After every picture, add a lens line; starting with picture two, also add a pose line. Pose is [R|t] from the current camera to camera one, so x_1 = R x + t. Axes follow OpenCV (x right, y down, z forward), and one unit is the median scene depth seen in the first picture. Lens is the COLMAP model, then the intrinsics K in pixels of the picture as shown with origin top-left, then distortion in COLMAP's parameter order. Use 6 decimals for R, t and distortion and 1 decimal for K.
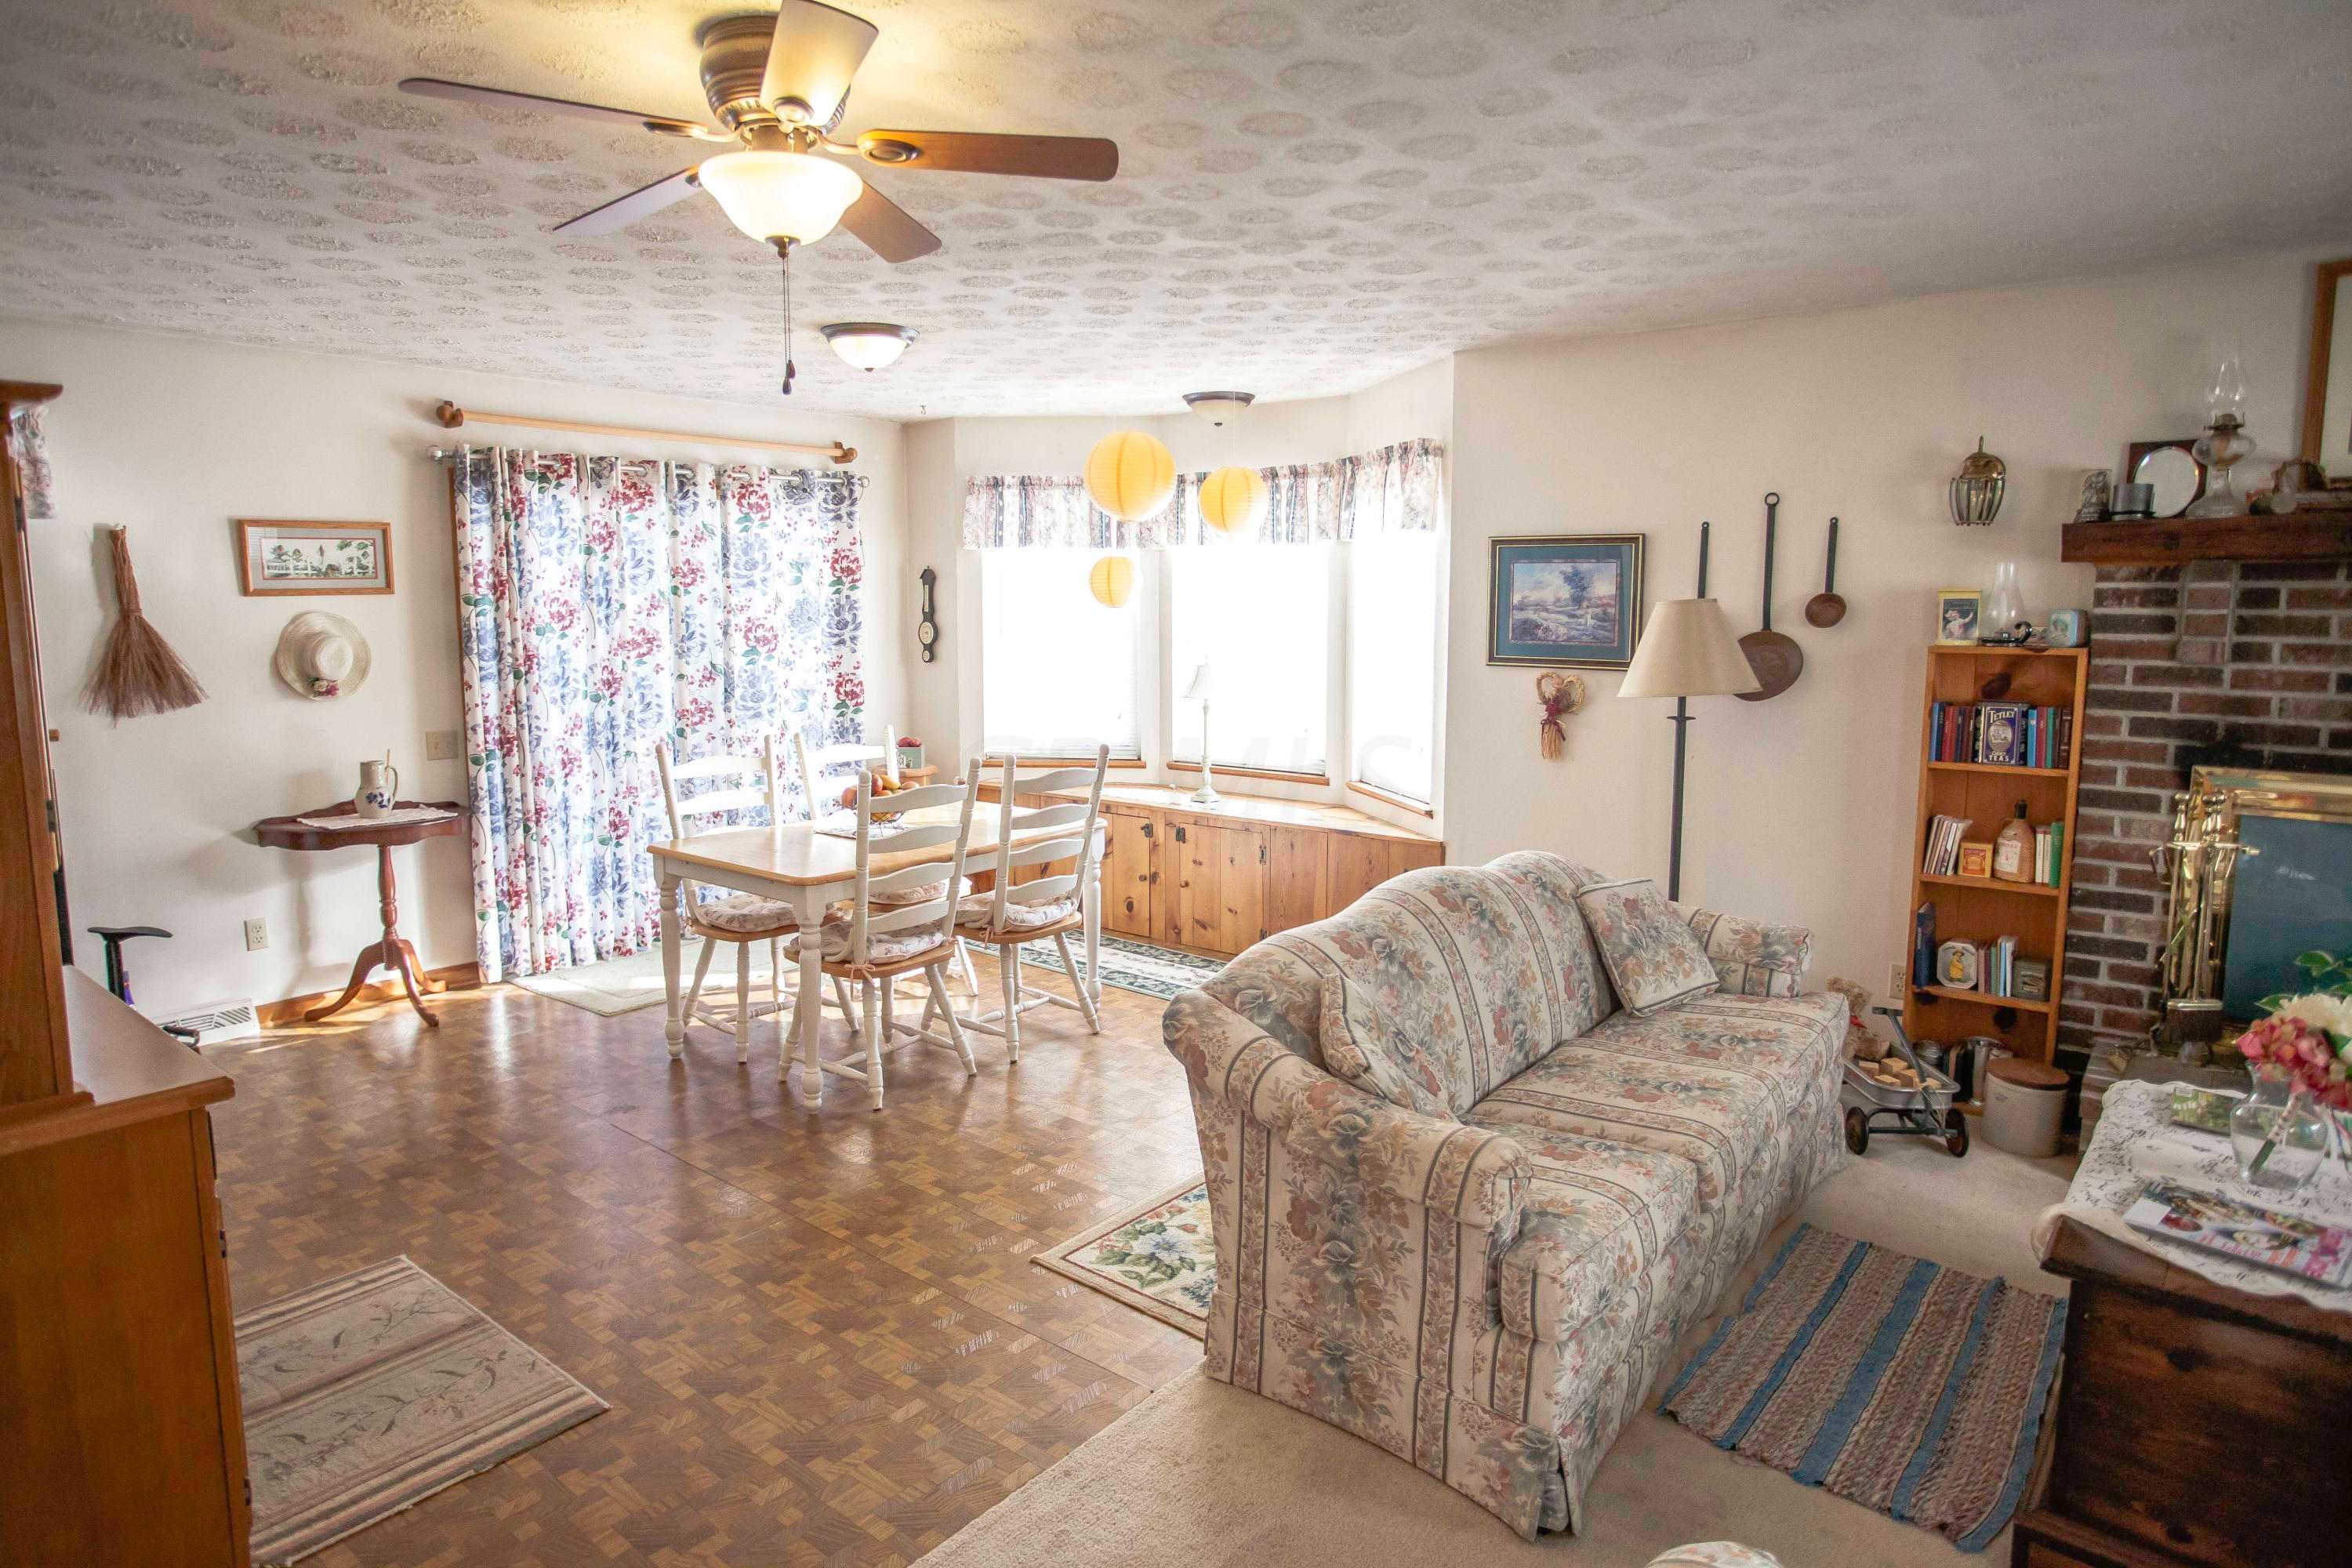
lens RADIAL K [[1340.6, 0, 1158.5], [0, 1340.6, 767.5], [0, 0, 1]] dist [-0.066073, 0.045675]
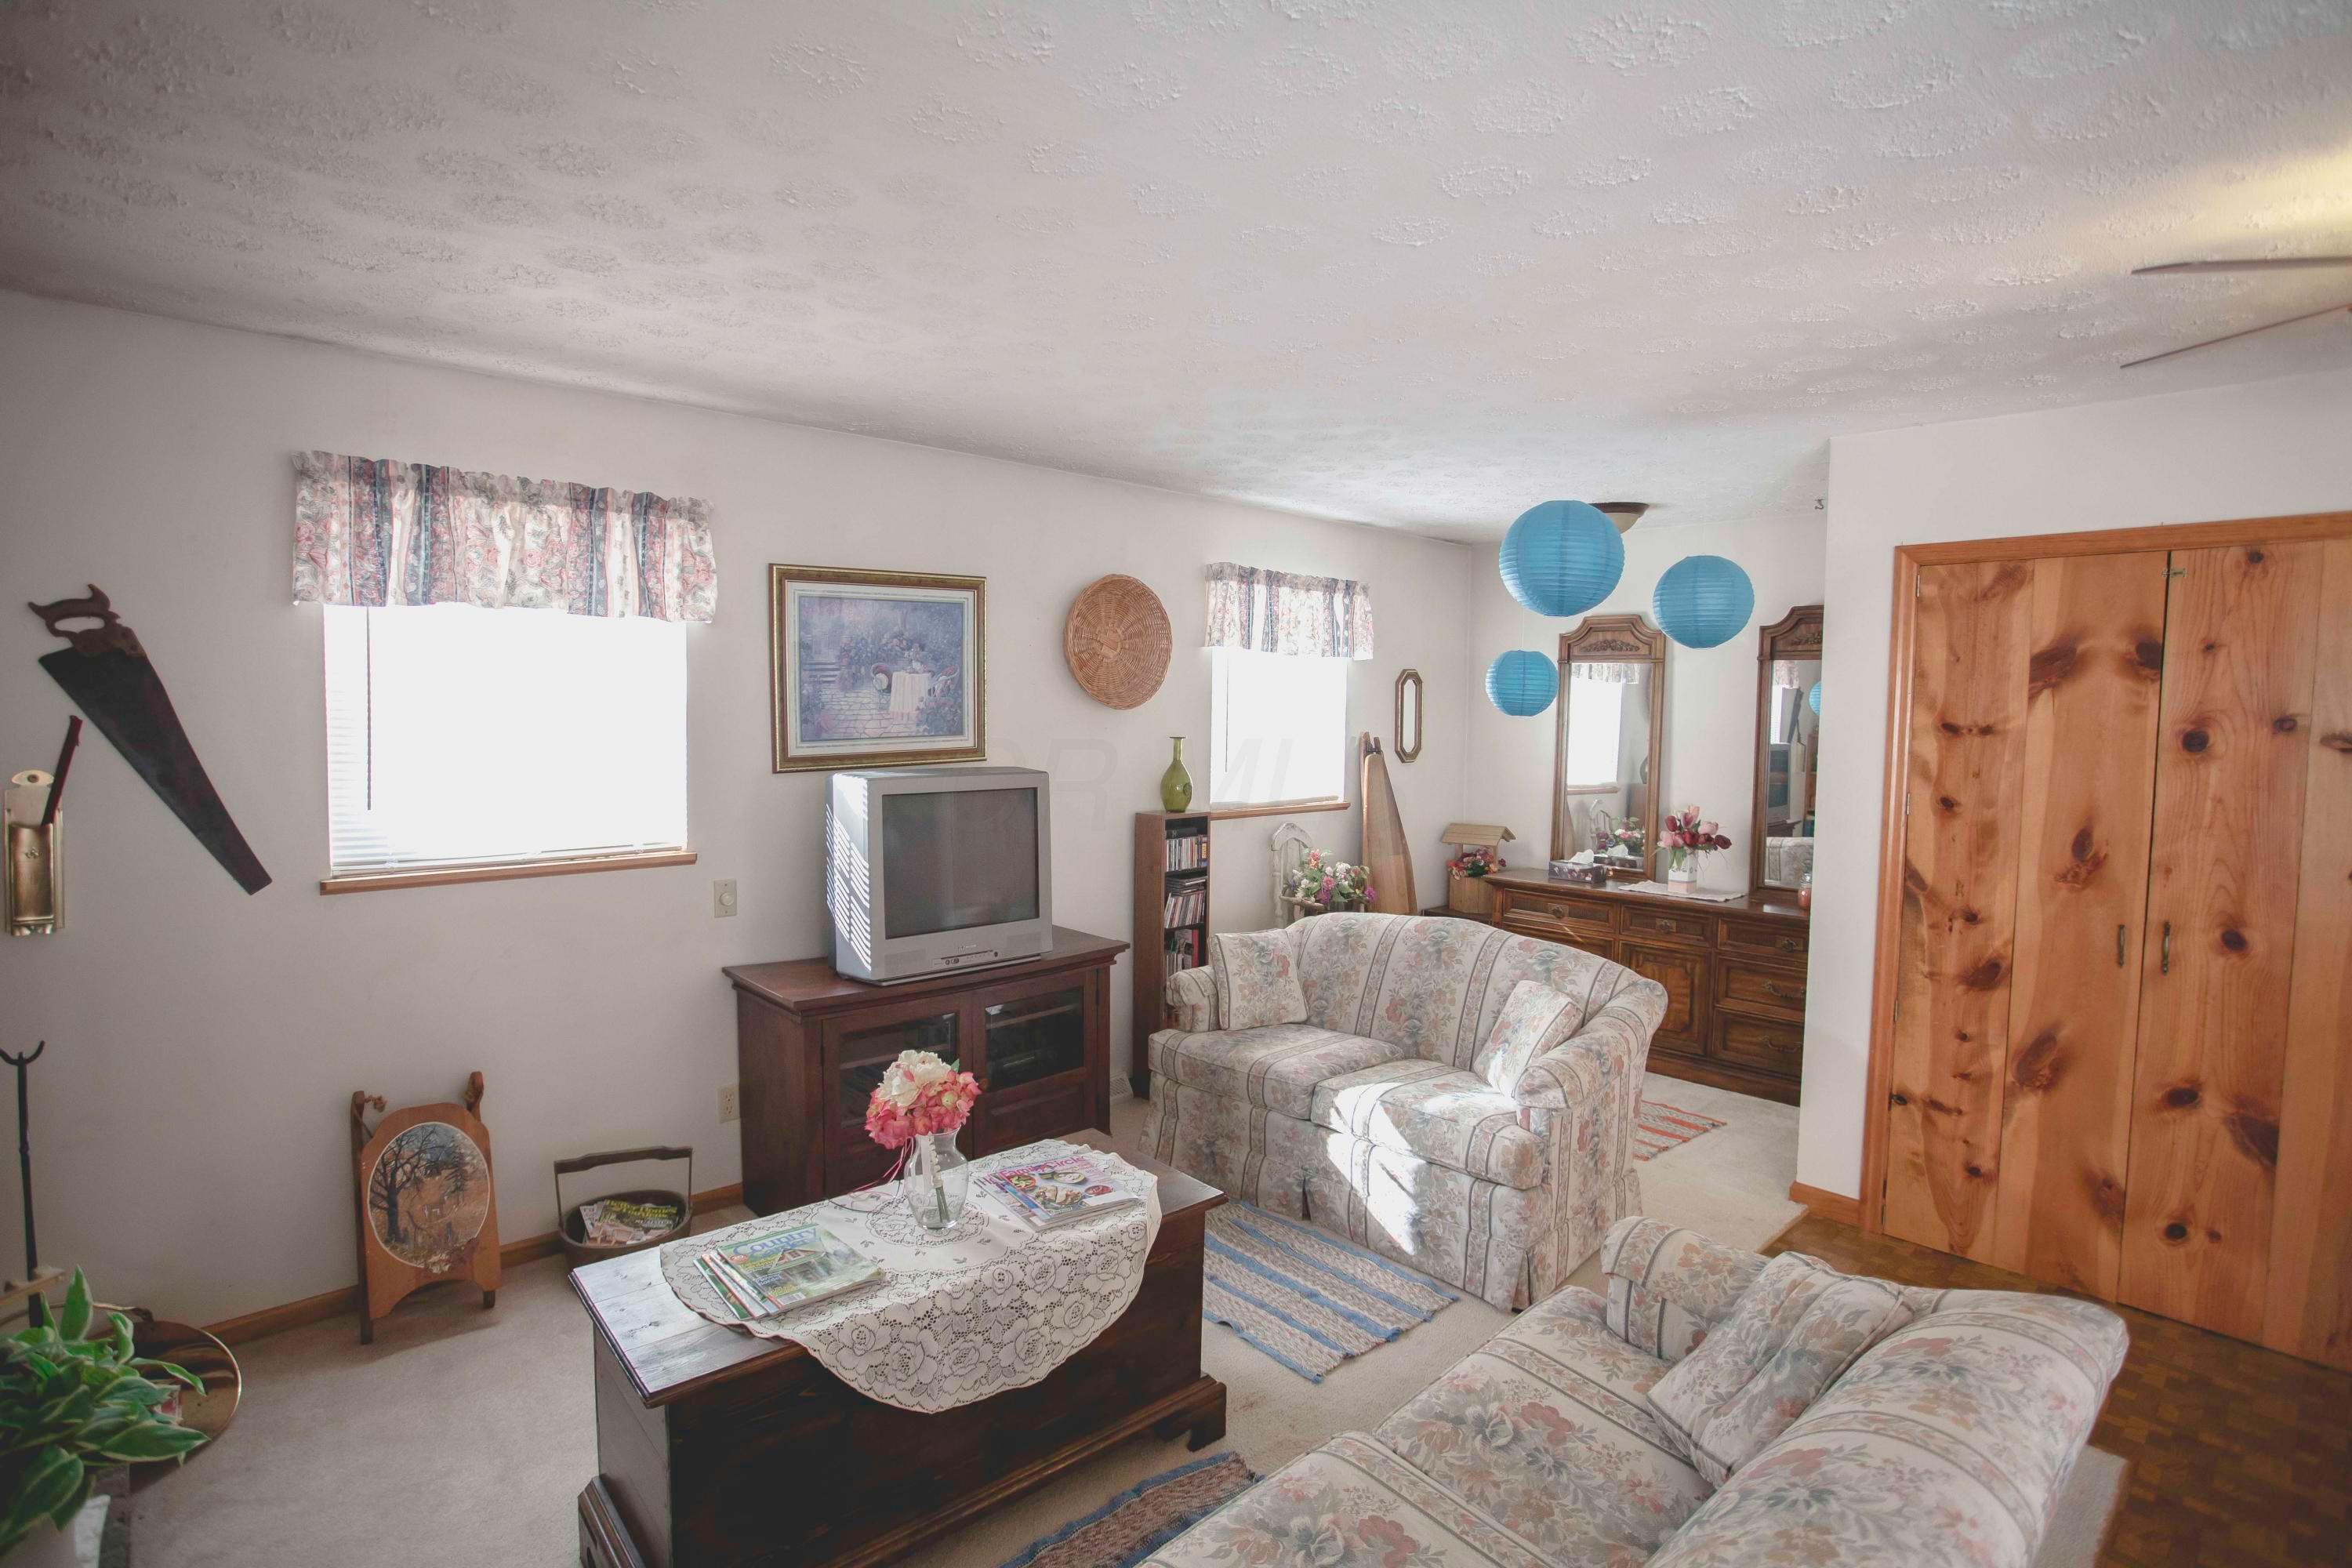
lens RADIAL K [[1163.8, 0, 1156.4], [0, 1163.8, 772.2], [0, 0, 1]] dist [-0.076009, 0.040062]
pose [[-0.990741, -0.021251, 0.134092, 0.229024], [0.004158, 0.982460, 0.186424, -0.115204], [-0.135702, 0.185256, -0.973275, 0.819222]]
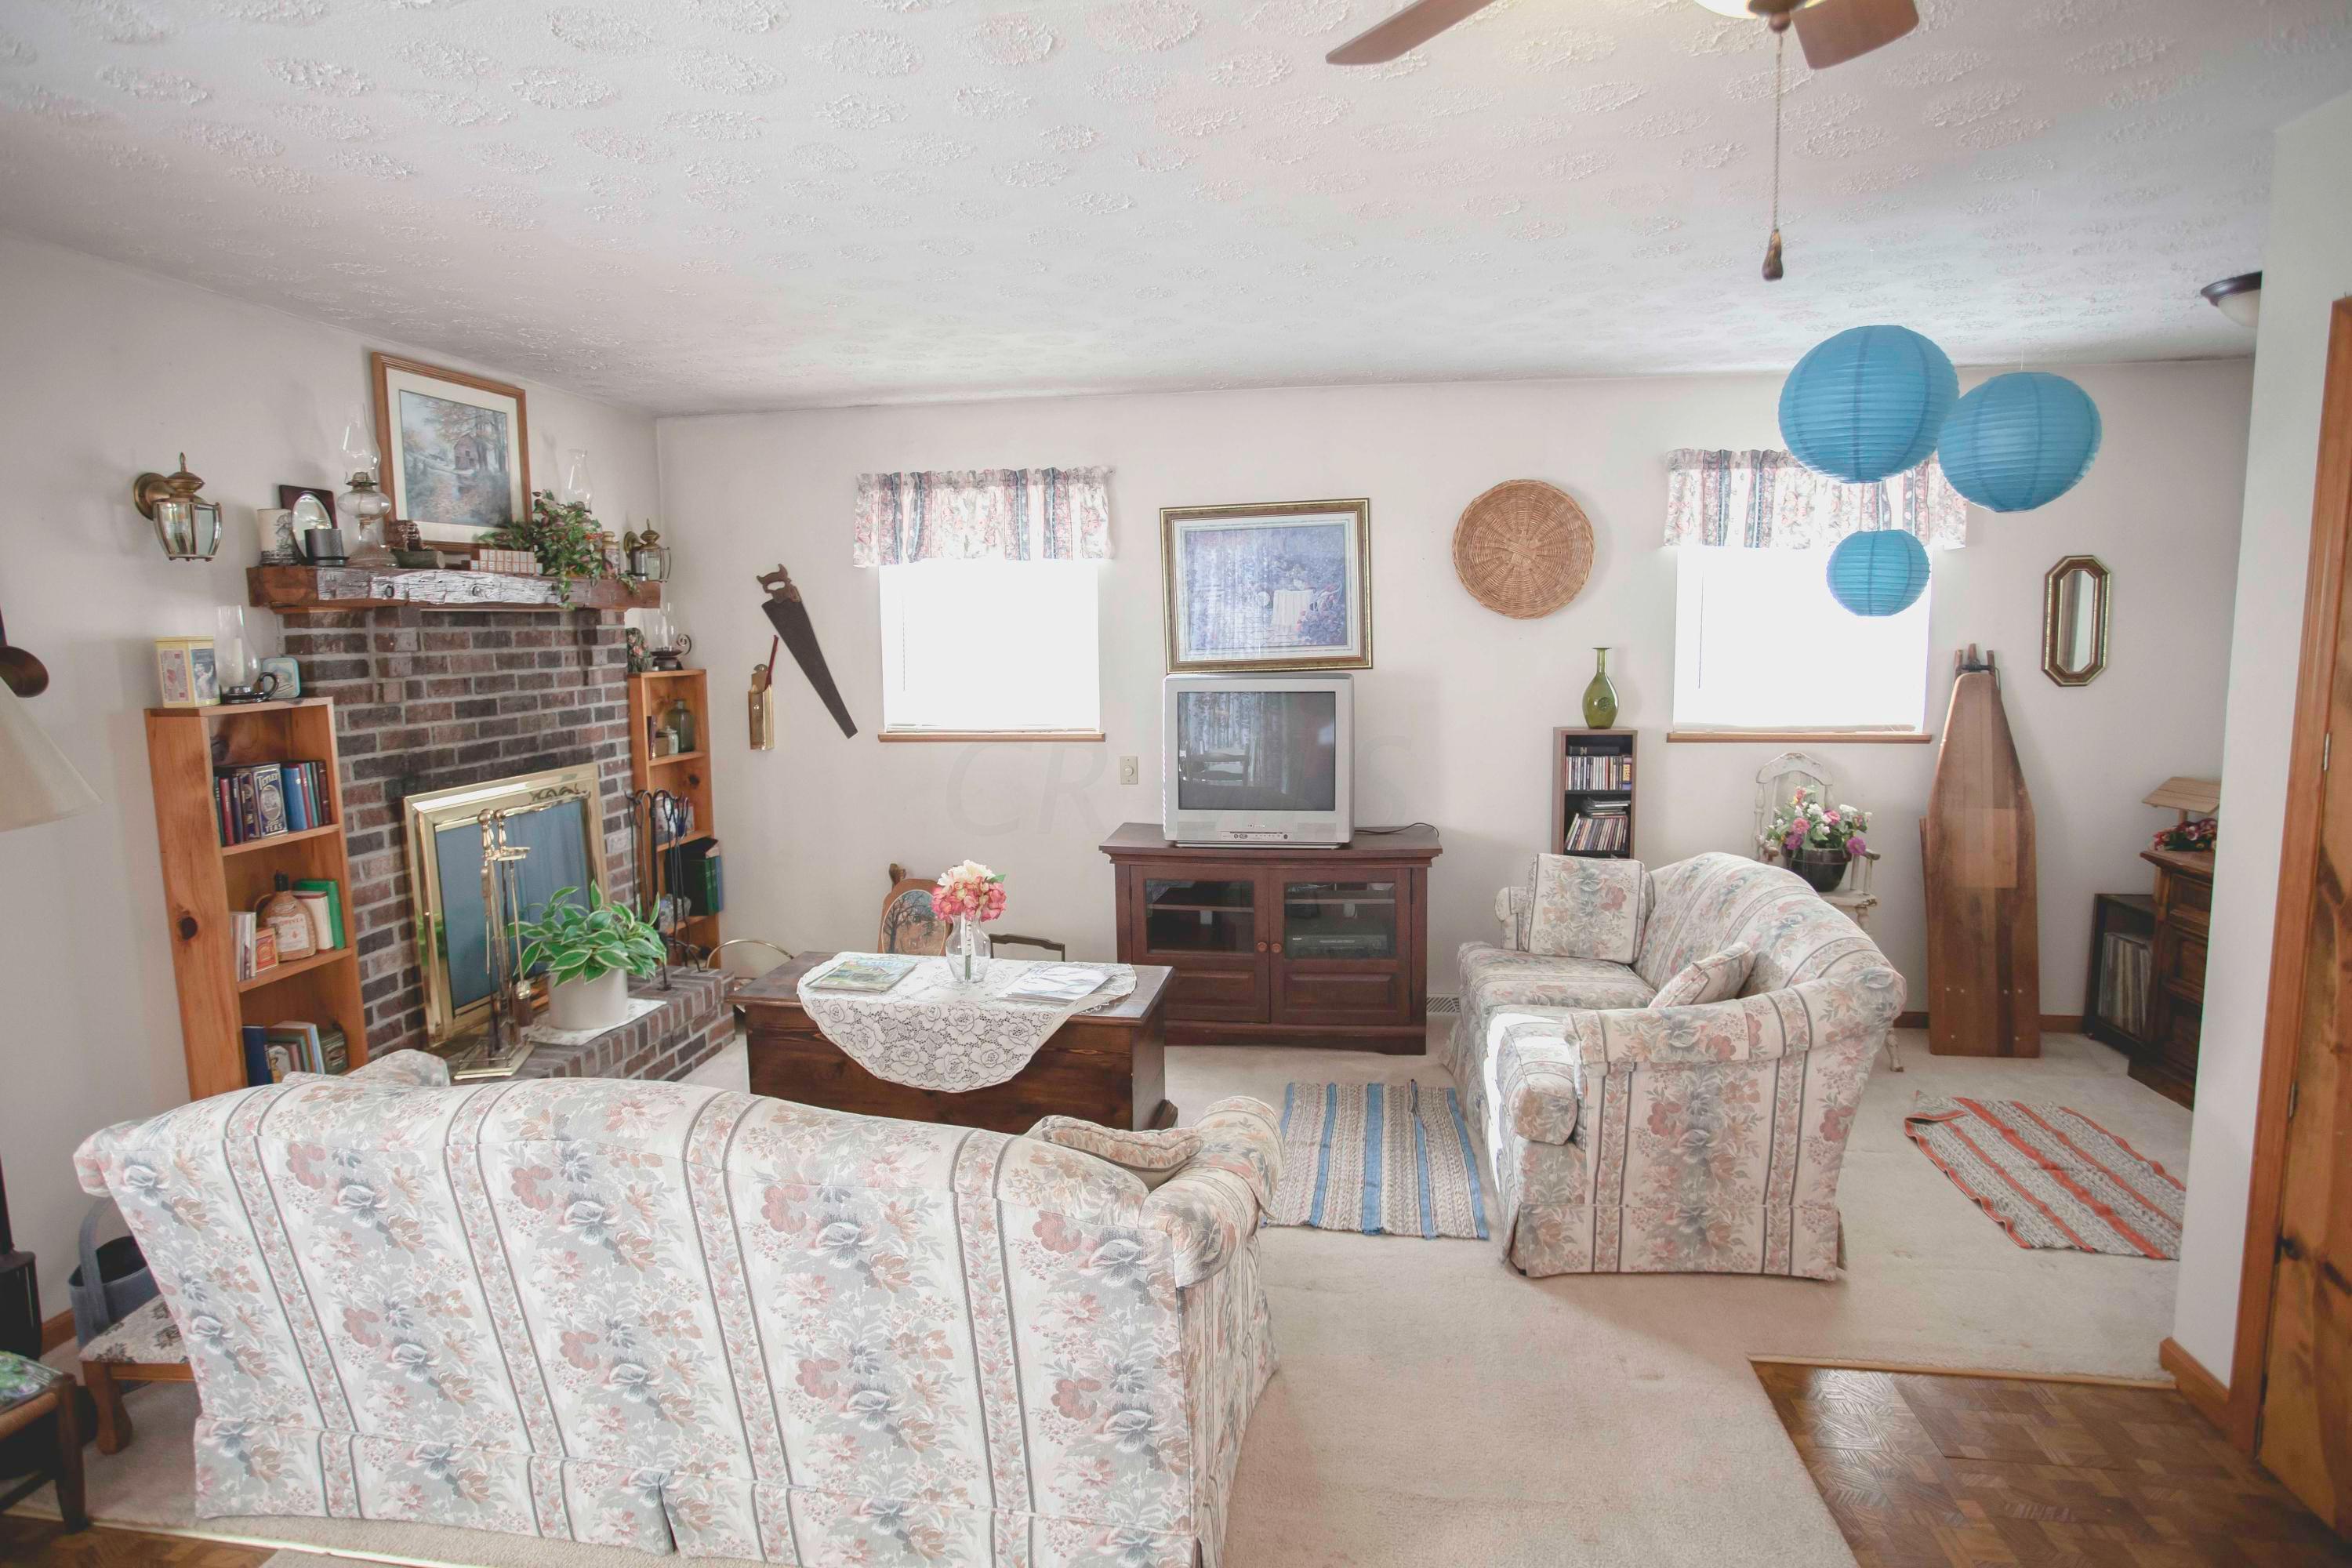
lens RADIAL K [[1239.9, 0, 1161.8], [0, 1239.9, 770.0], [0, 0, 1]] dist [-0.072054, 0.037782]
pose [[-0.516063, -0.095371, 0.851225, -0.258733], [0.122512, 0.975346, 0.183552, -0.088875], [-0.847744, 0.199010, -0.491655, 0.654693]]
